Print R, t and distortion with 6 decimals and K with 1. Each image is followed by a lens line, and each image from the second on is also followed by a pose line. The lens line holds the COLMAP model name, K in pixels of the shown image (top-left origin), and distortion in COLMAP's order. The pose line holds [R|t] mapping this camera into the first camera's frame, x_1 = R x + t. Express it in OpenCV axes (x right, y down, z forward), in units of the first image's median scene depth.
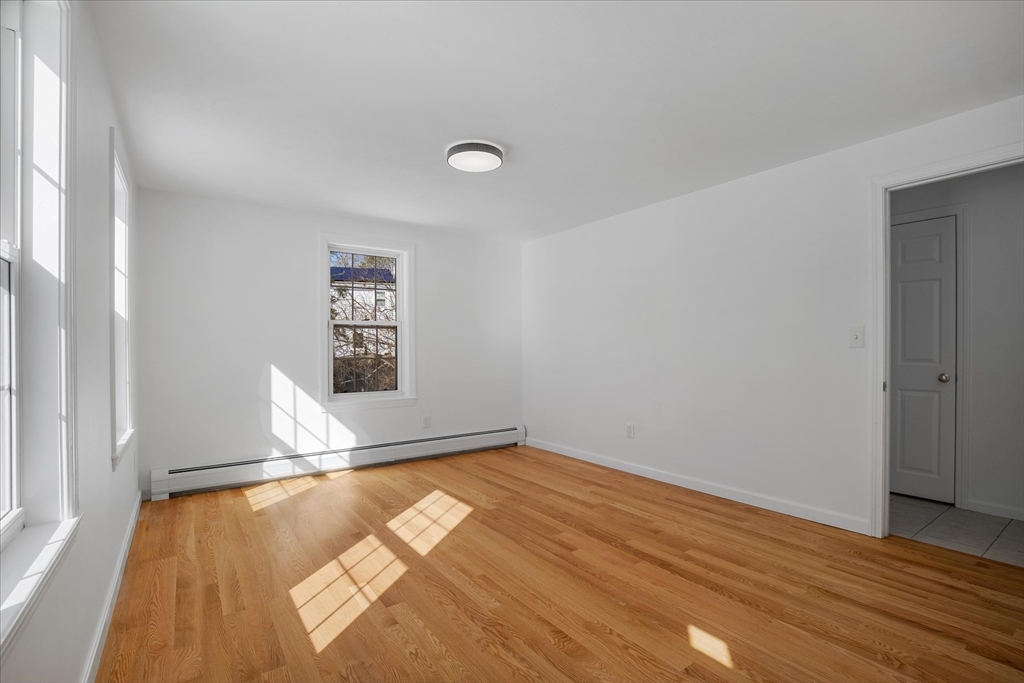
lens RADIAL K [[470.8, 0, 516.8], [0, 470.8, 347.1], [0, 0, 1]] dist [-0.025078, 0.000773]
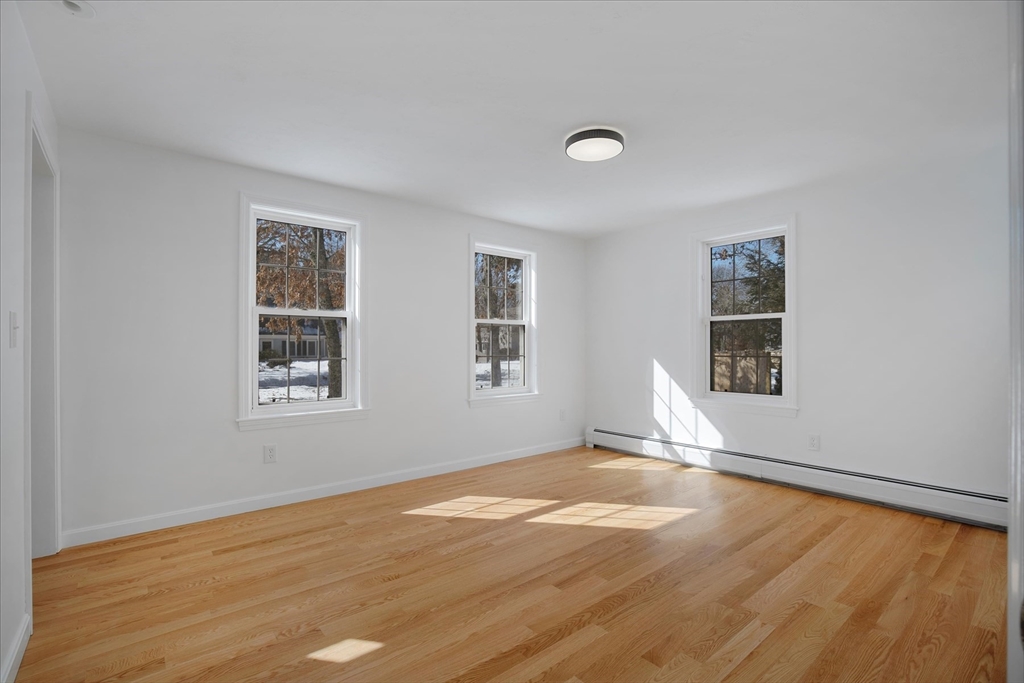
lens RADIAL K [[470.8, 0, 516.8], [0, 470.8, 347.1], [0, 0, 1]] dist [-0.025078, 0.000773]
pose [[0.078489, 0.005692, -0.996899, 0.777953], [0.004538, 0.999971, 0.006067, -0.000804], [0.996905, -0.005000, 0.078461, 0.709672]]
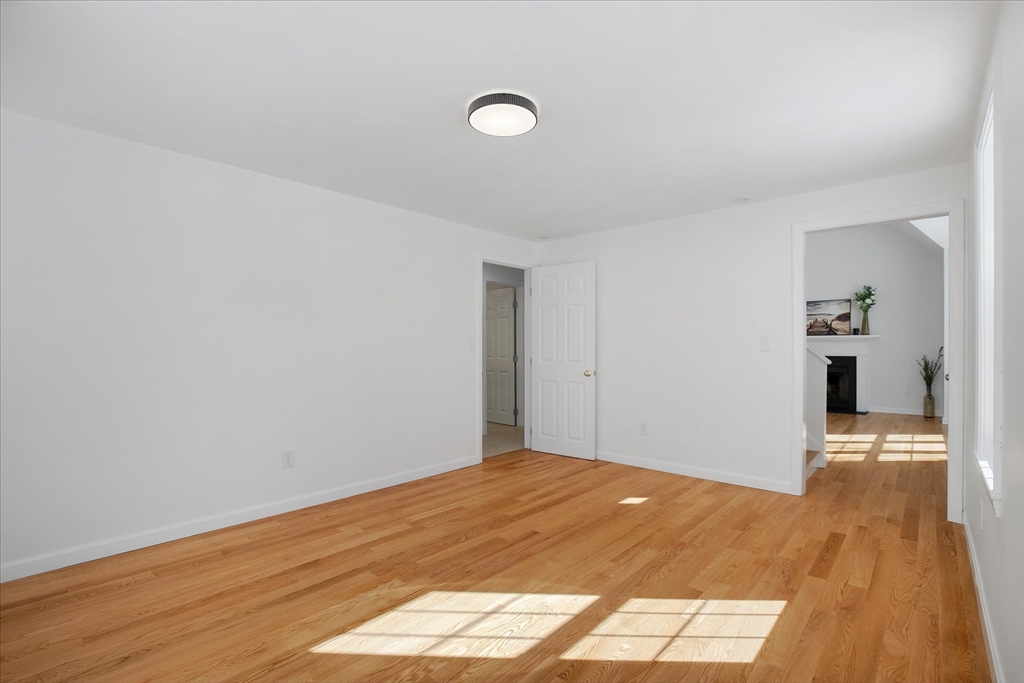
lens RADIAL K [[470.8, 0, 516.8], [0, 470.8, 347.1], [0, 0, 1]] dist [-0.025078, 0.000773]
pose [[-0.214593, 0.006076, 0.976685, -0.797570], [-0.000819, 0.999979, -0.006401, -0.002033], [-0.976703, -0.002173, -0.214584, 1.059223]]
